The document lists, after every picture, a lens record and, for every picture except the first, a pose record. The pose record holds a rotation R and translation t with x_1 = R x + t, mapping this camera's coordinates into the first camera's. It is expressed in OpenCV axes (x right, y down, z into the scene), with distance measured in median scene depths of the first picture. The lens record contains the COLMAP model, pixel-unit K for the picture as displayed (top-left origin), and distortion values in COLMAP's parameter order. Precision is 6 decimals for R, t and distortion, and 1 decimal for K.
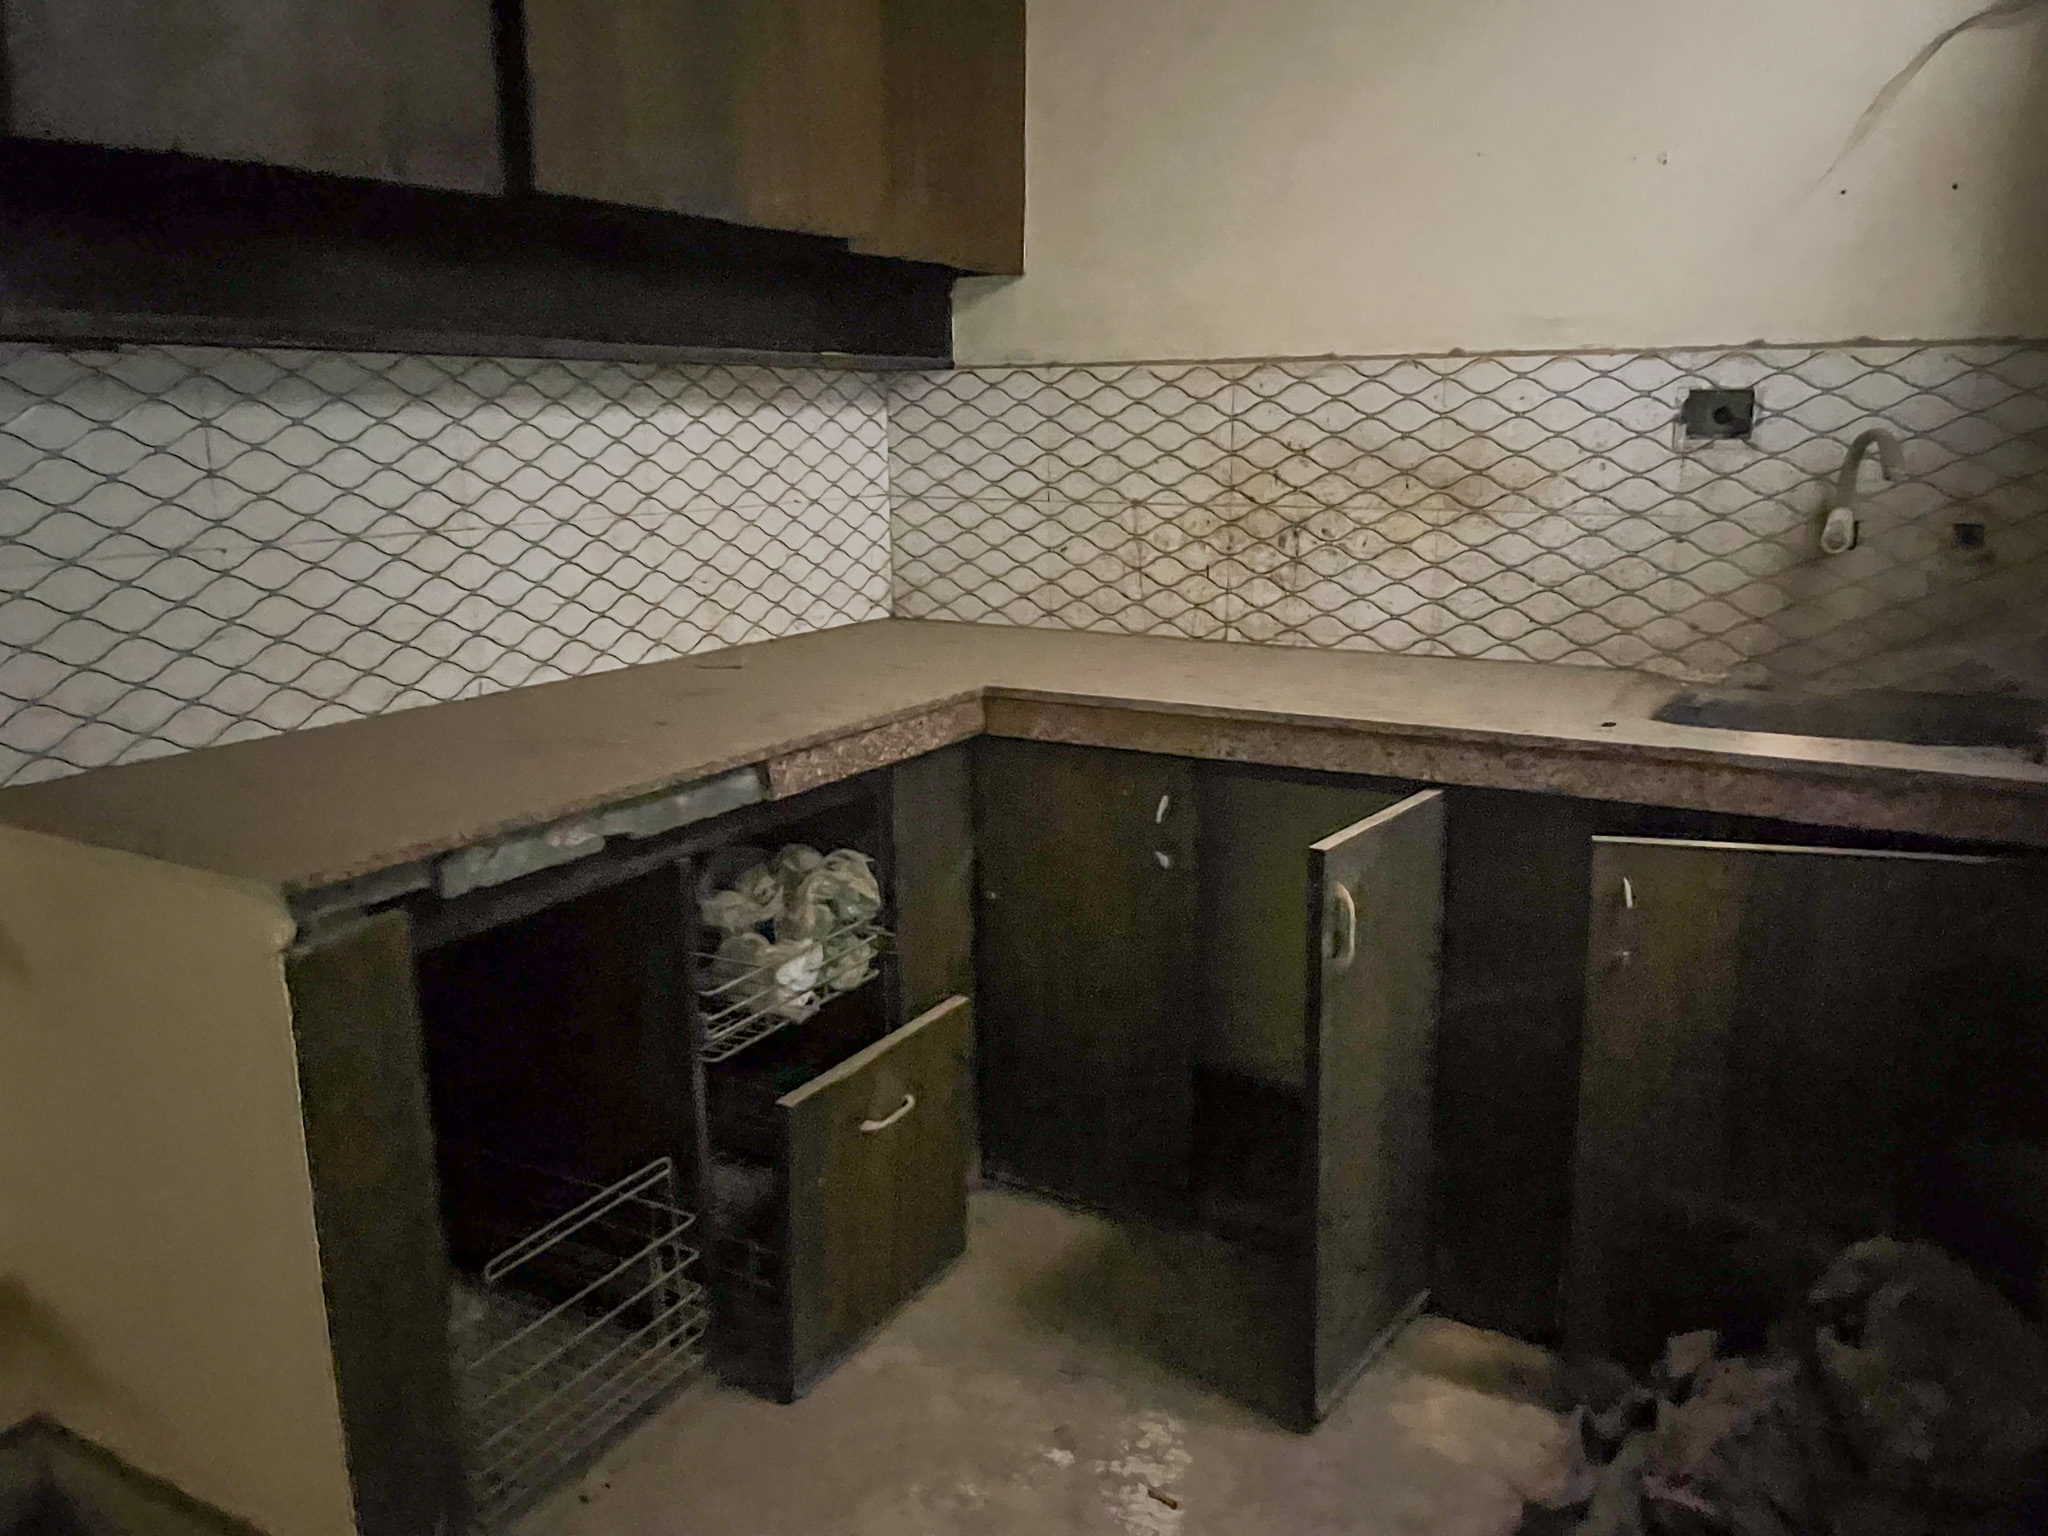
lens RADIAL K [[1549.7, 0, 1040.5], [0, 1549.7, 766.8], [0, 0, 1]] dist [0.064115, -0.089220]
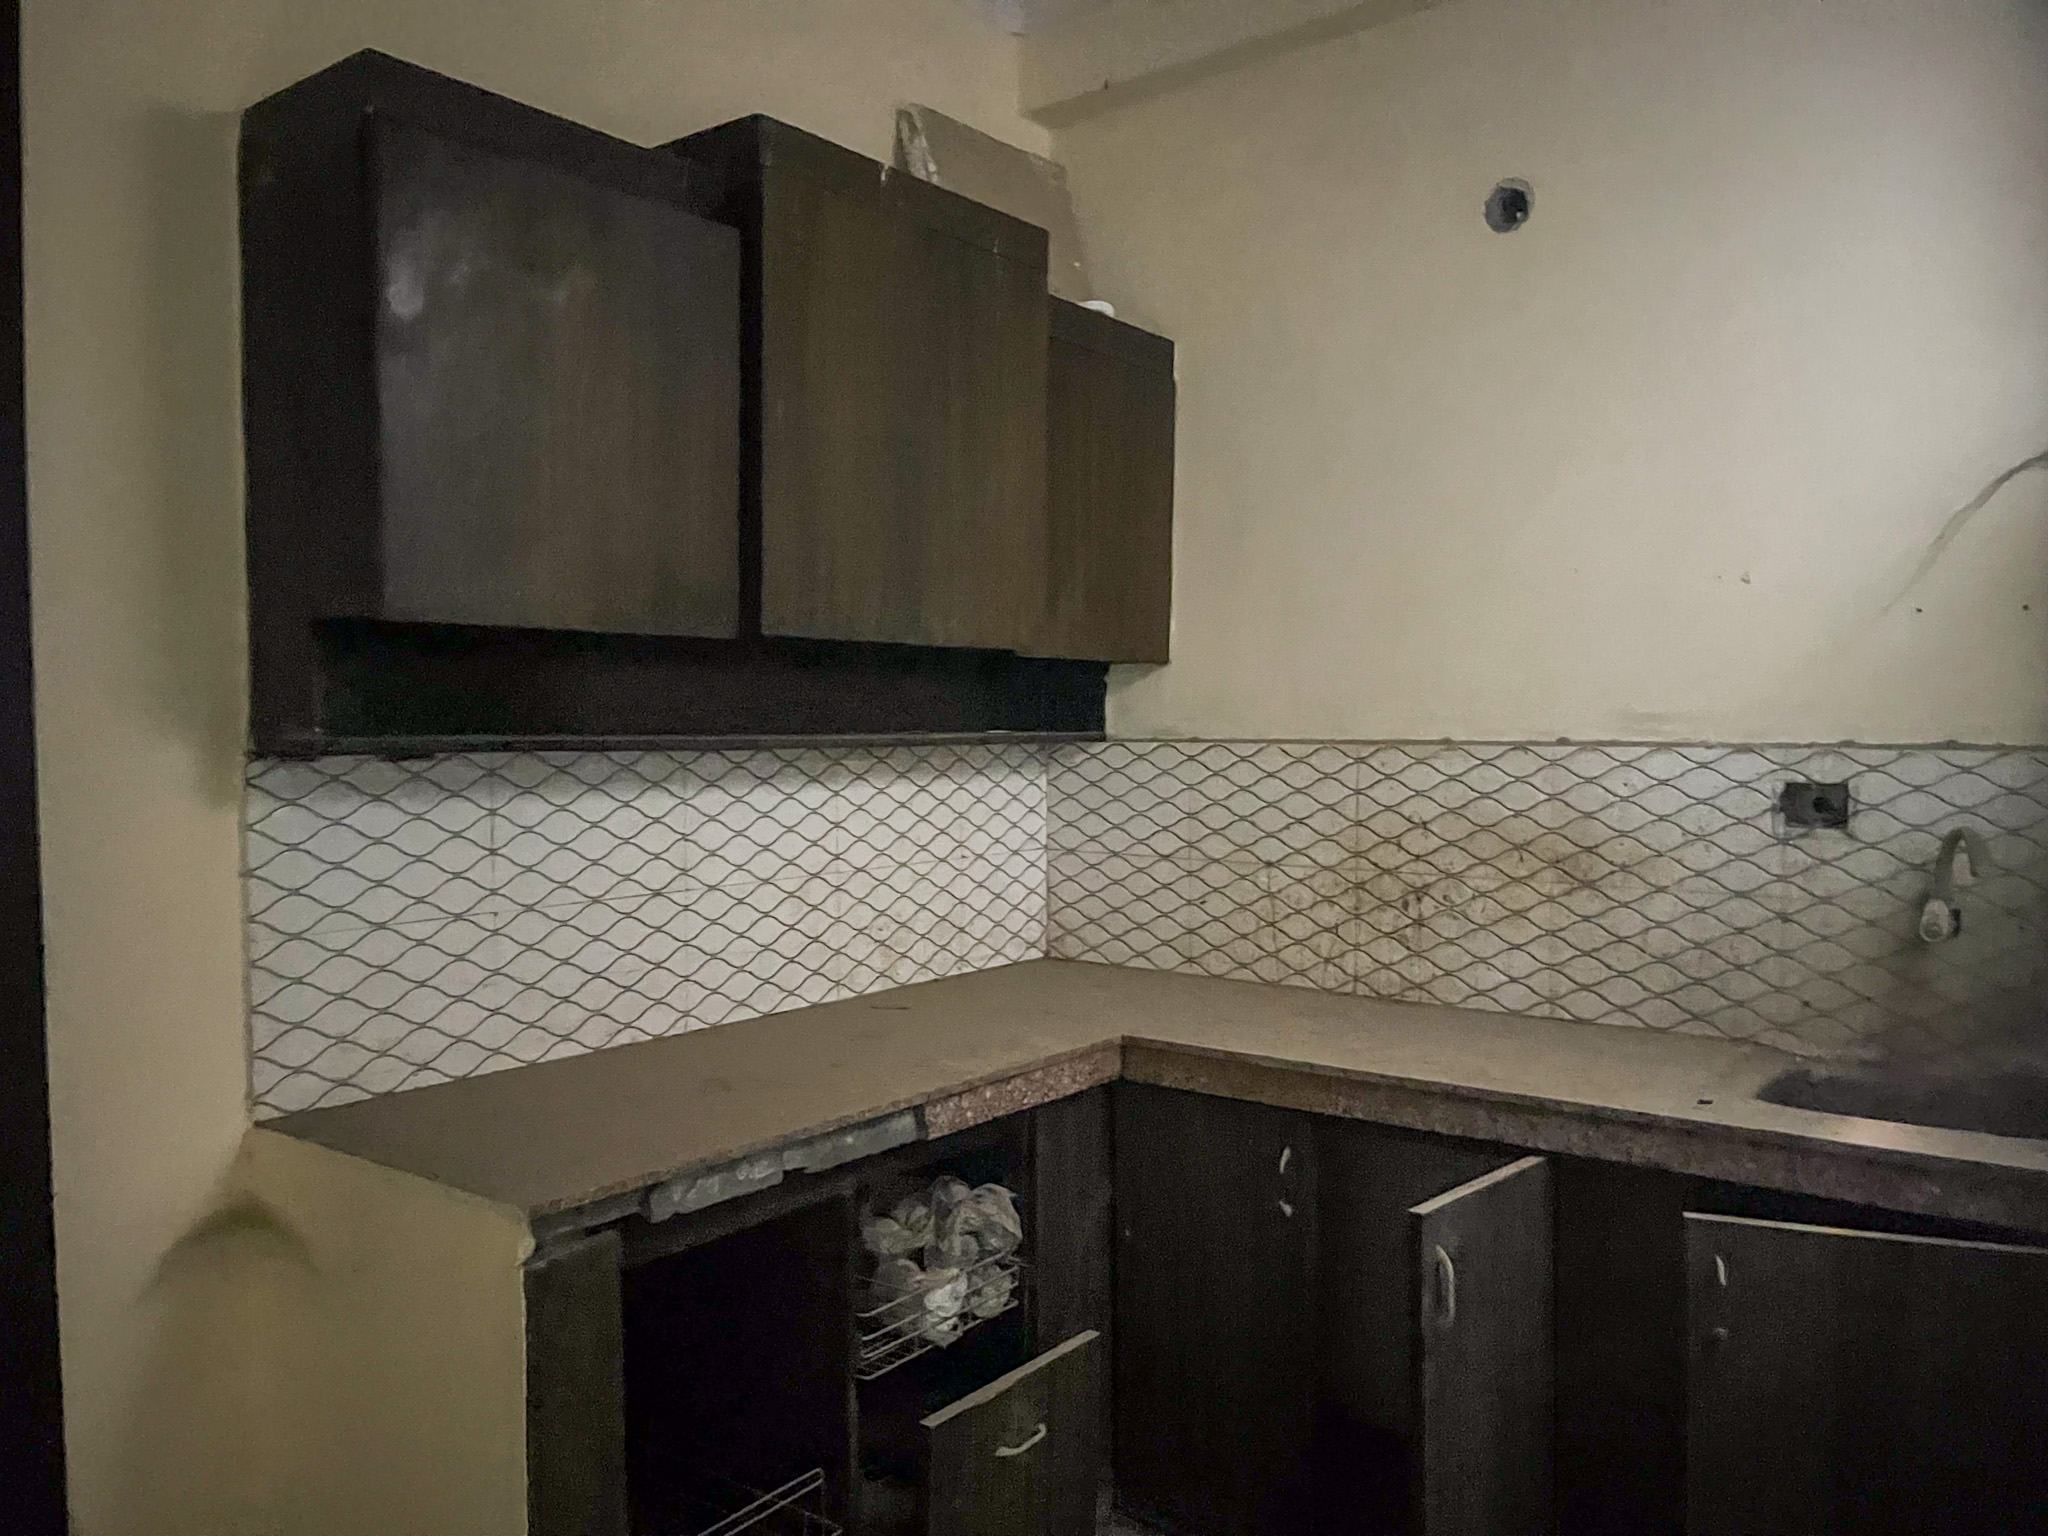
lens RADIAL K [[1549.7, 0, 993.4], [0, 1549.7, 789.8], [0, 0, 1]] dist [0.064115, -0.089220]
pose [[0.989854, 0.011021, -0.141659, 0.028634], [-0.035882, 0.984062, -0.174168, -0.029310], [0.137482, 0.177483, 0.974473, -0.124814]]
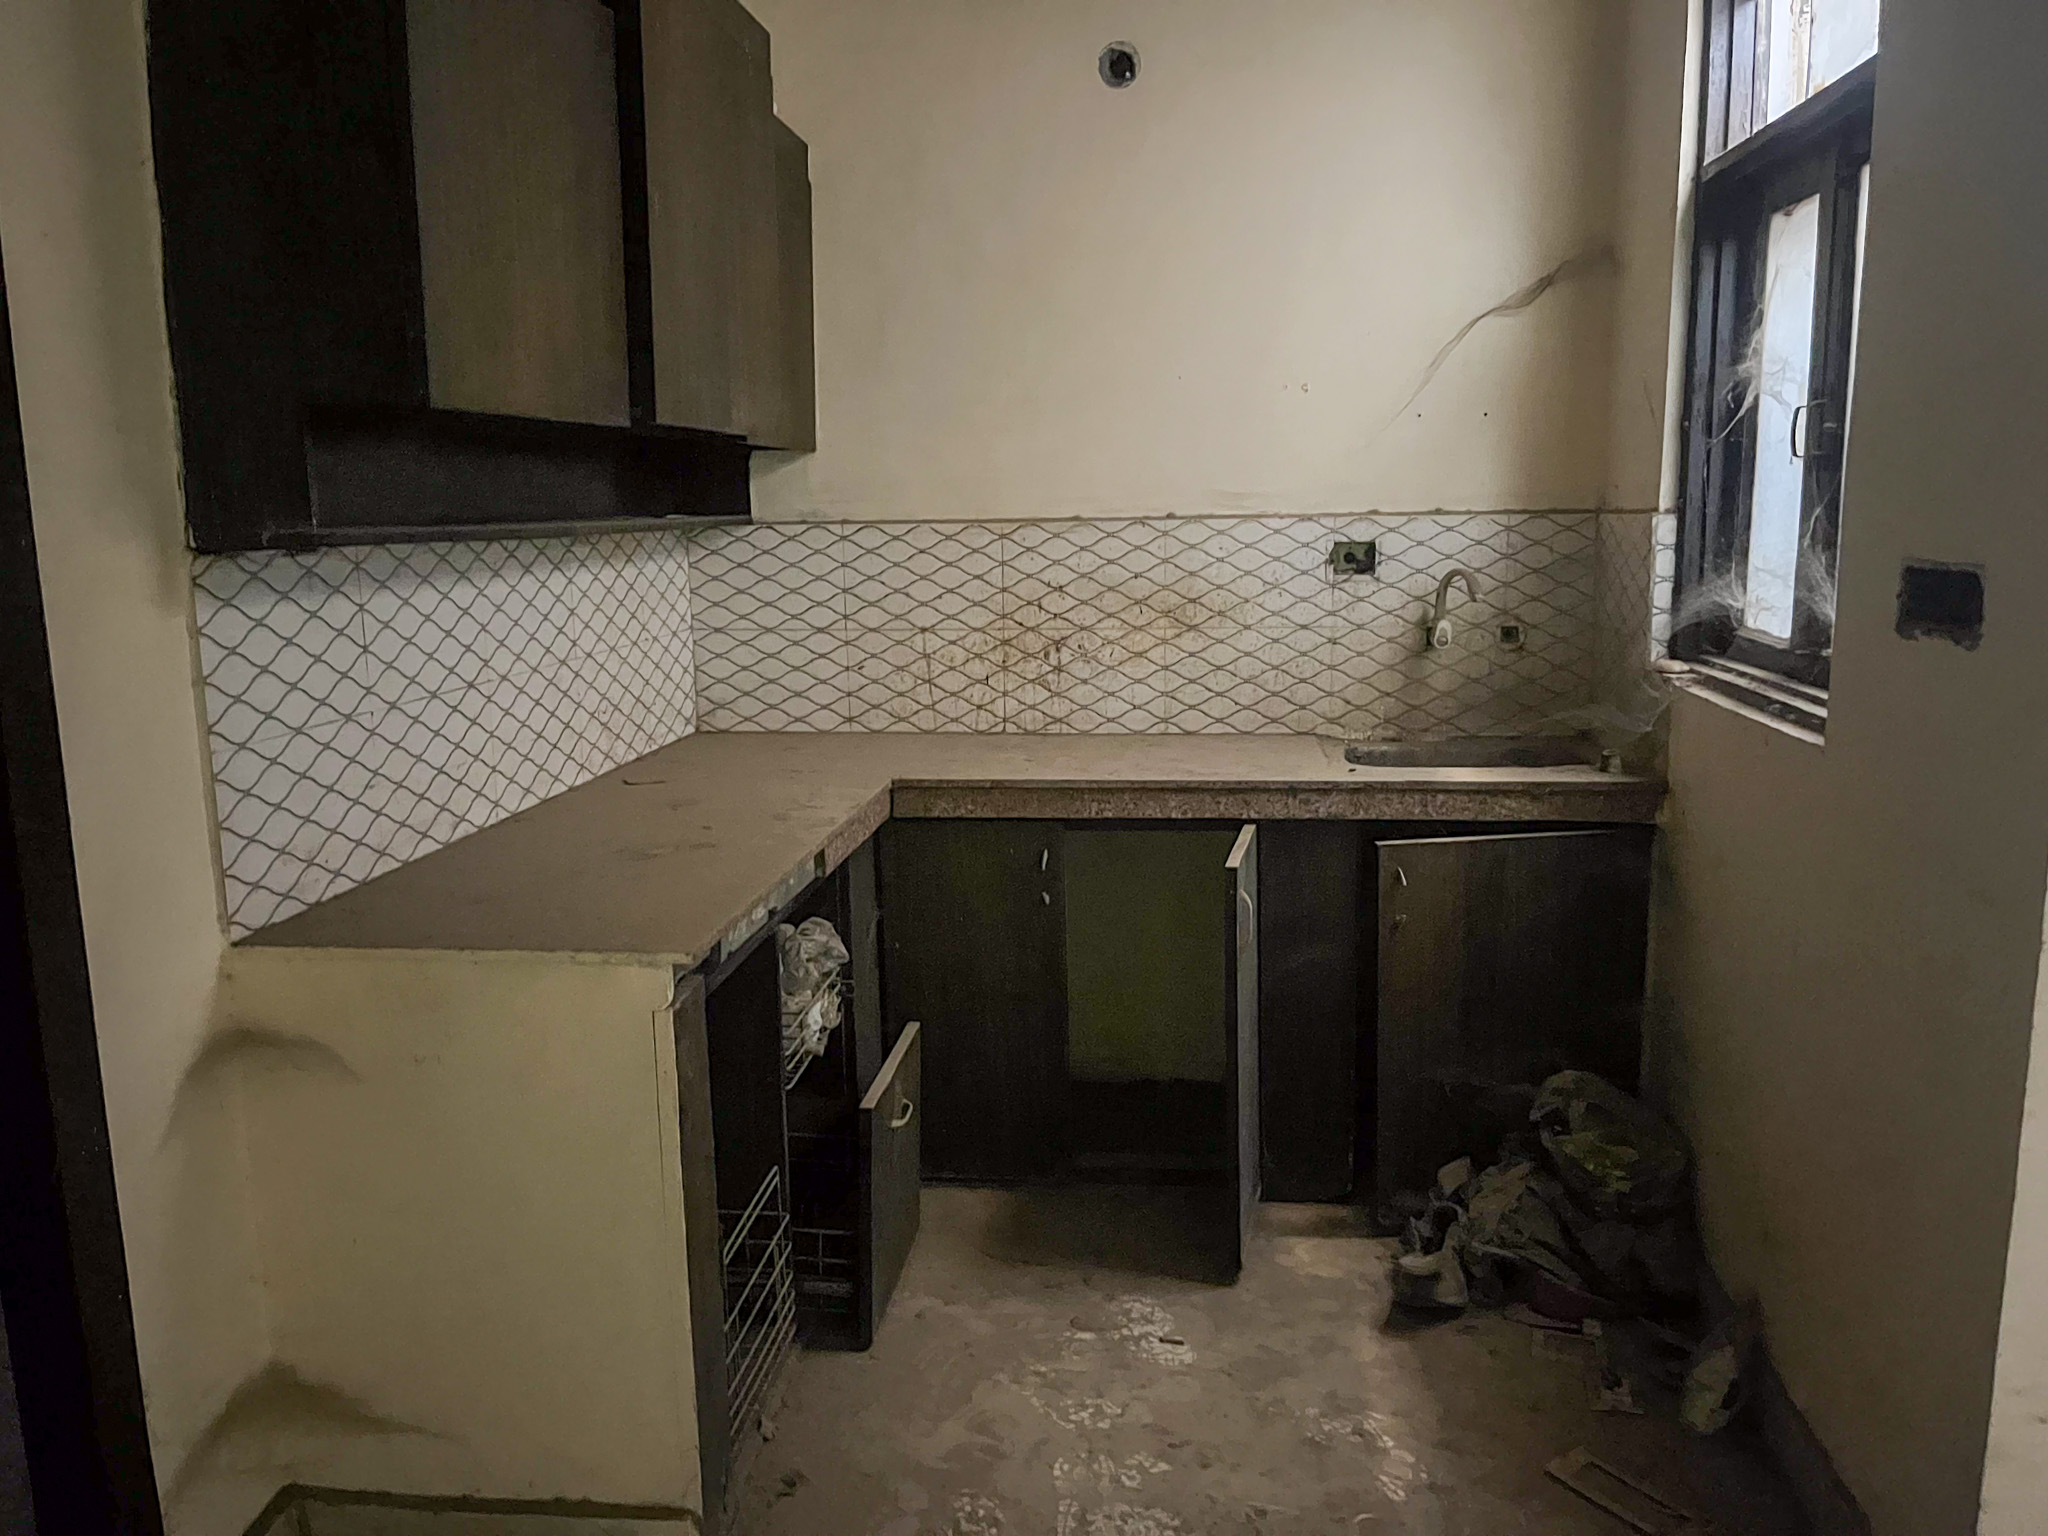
lens RADIAL K [[1549.7, 0, 1018.9], [0, 1549.7, 759.1], [0, 0, 1]] dist [0.064115, -0.089220]
pose [[0.920981, -0.073640, 0.382586, -0.438342], [0.097132, 0.994367, -0.042425, -0.004779], [-0.377306, 0.076234, 0.922945, -0.226695]]
